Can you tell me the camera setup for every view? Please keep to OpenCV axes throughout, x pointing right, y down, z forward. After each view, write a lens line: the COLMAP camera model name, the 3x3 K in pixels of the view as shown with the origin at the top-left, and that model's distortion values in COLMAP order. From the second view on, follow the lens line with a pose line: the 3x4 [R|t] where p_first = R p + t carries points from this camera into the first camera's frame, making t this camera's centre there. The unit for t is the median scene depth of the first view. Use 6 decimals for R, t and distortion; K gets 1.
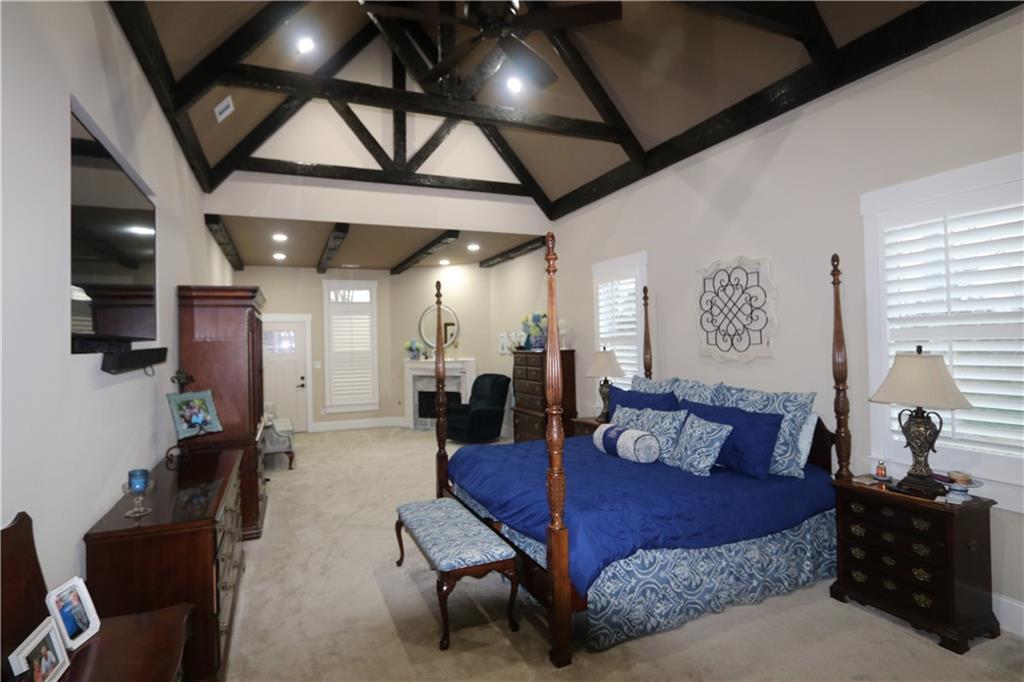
lens RADIAL K [[534.8, 0, 512.0], [0, 534.8, 341.0], [0, 0, 1]] dist [-0.005576, -0.000400]
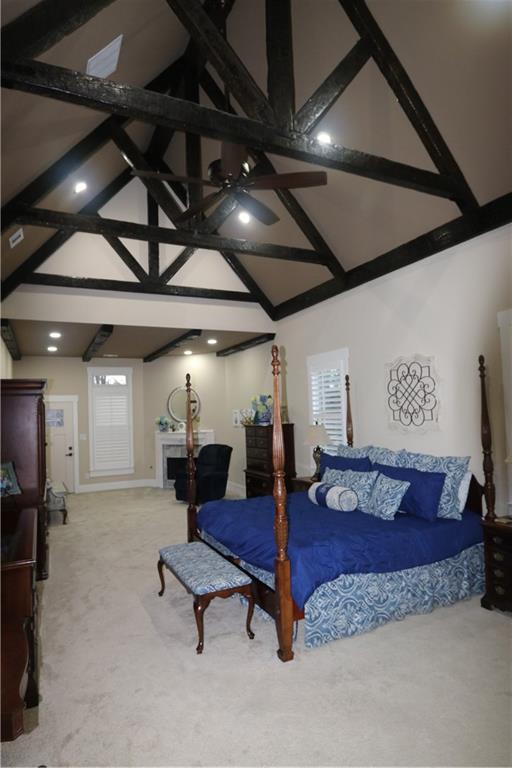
lens RADIAL K [[459.9, 0, 266.9], [0, 459.9, 394.3], [0, 0, 1]] dist [-0.003412, 0.002641]
pose [[0.998293, -0.008175, 0.057831, -0.012028], [0.010162, 0.999365, -0.034146, -0.022506], [-0.057515, 0.034675, 0.997742, -0.120337]]
